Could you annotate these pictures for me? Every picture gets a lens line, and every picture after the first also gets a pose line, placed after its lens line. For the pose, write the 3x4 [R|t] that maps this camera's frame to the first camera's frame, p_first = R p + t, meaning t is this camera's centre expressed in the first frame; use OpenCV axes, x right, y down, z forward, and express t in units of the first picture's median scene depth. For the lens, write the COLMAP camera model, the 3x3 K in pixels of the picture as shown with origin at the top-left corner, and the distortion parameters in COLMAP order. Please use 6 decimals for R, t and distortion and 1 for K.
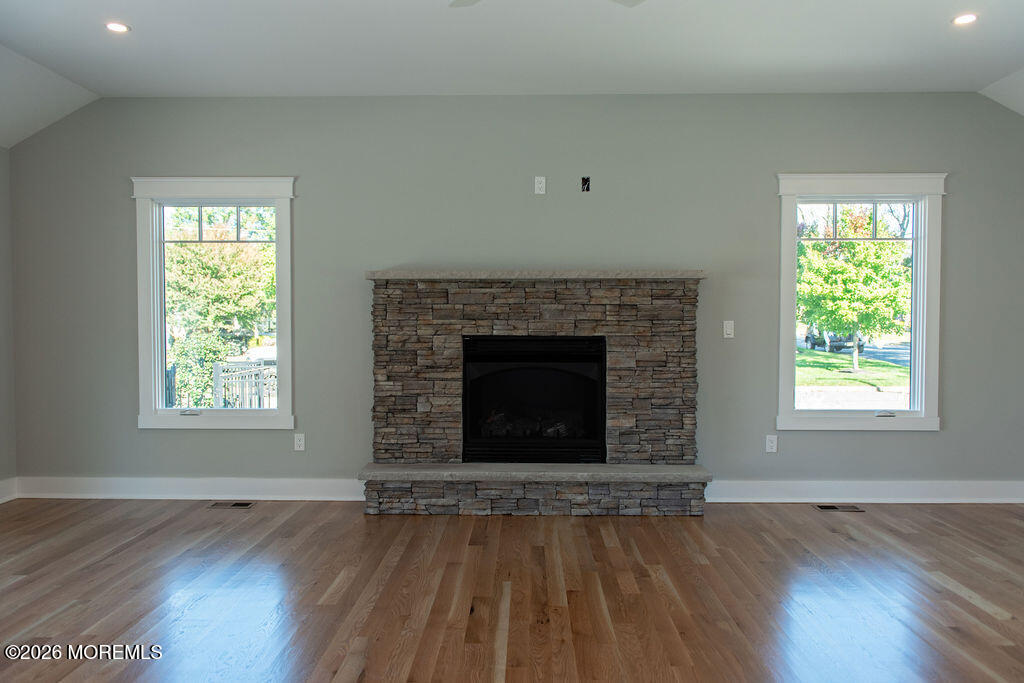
lens RADIAL K [[707.2, 0, 512.0], [0, 707.2, 341.5], [0, 0, 1]] dist [0.004335, -0.004284]
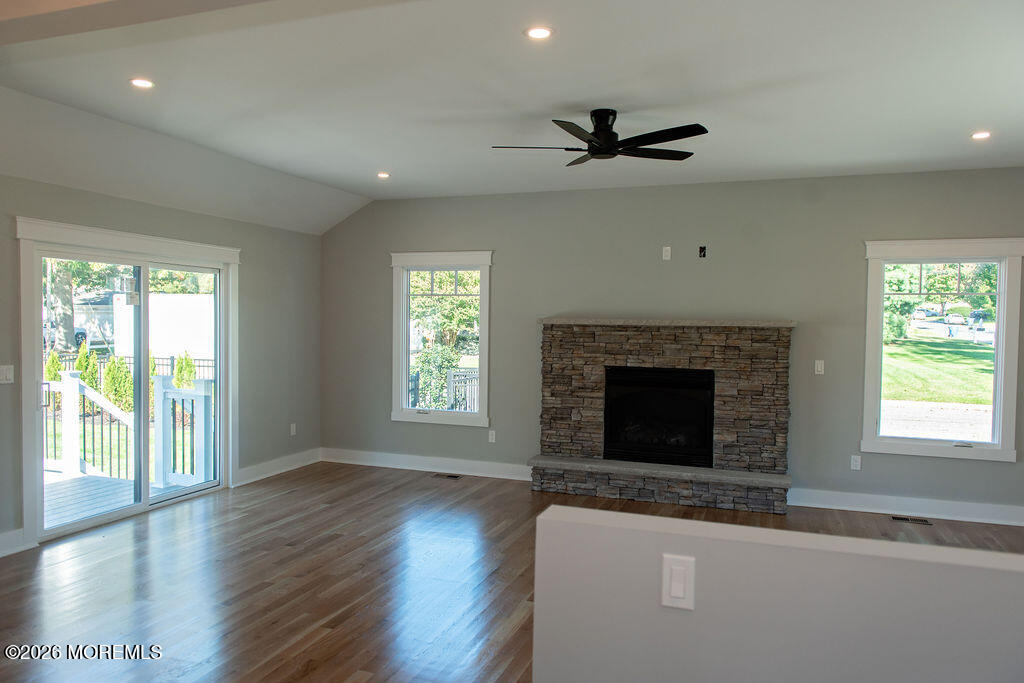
lens RADIAL K [[707.2, 0, 512.0], [0, 707.2, 341.5], [0, 0, 1]] dist [0.004335, -0.004284]
pose [[0.946849, 0.020841, -0.321003, 0.197195], [-0.020691, 0.999778, 0.003881, -0.057135], [0.321013, 0.002967, 0.947070, -0.346781]]
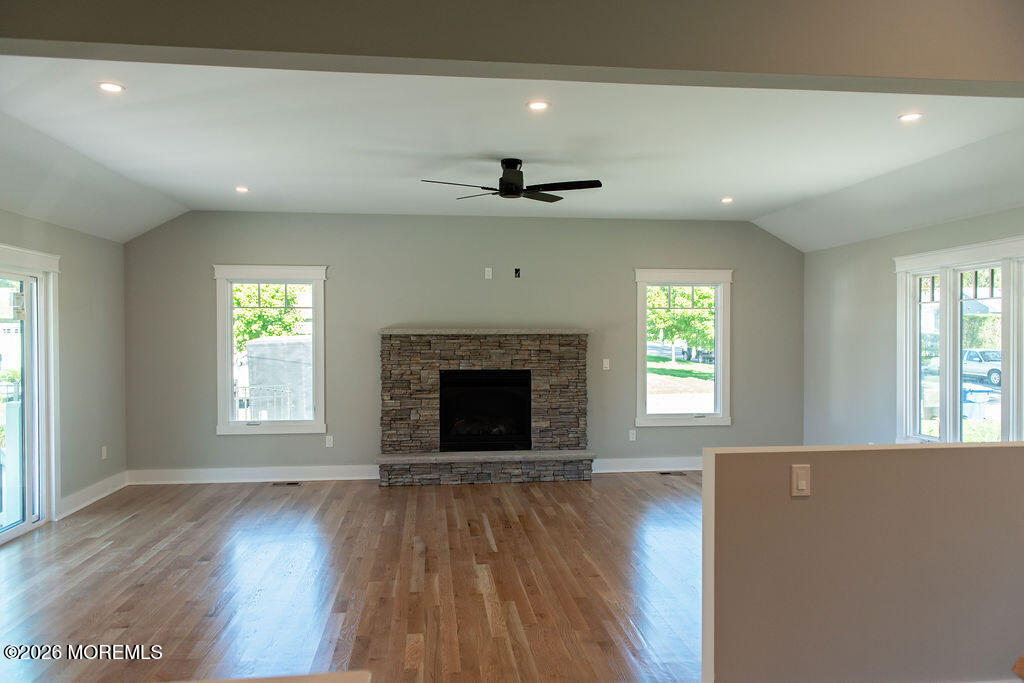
lens RADIAL K [[677.8, 0, 512.0], [0, 677.8, 341.5], [0, 0, 1]] dist [-0.003668, -0.002509]
pose [[0.990169, -0.003113, 0.139841, -0.121753], [0.005321, 0.999867, -0.015421, -0.047638], [-0.139774, 0.016014, 0.990054, -0.500498]]
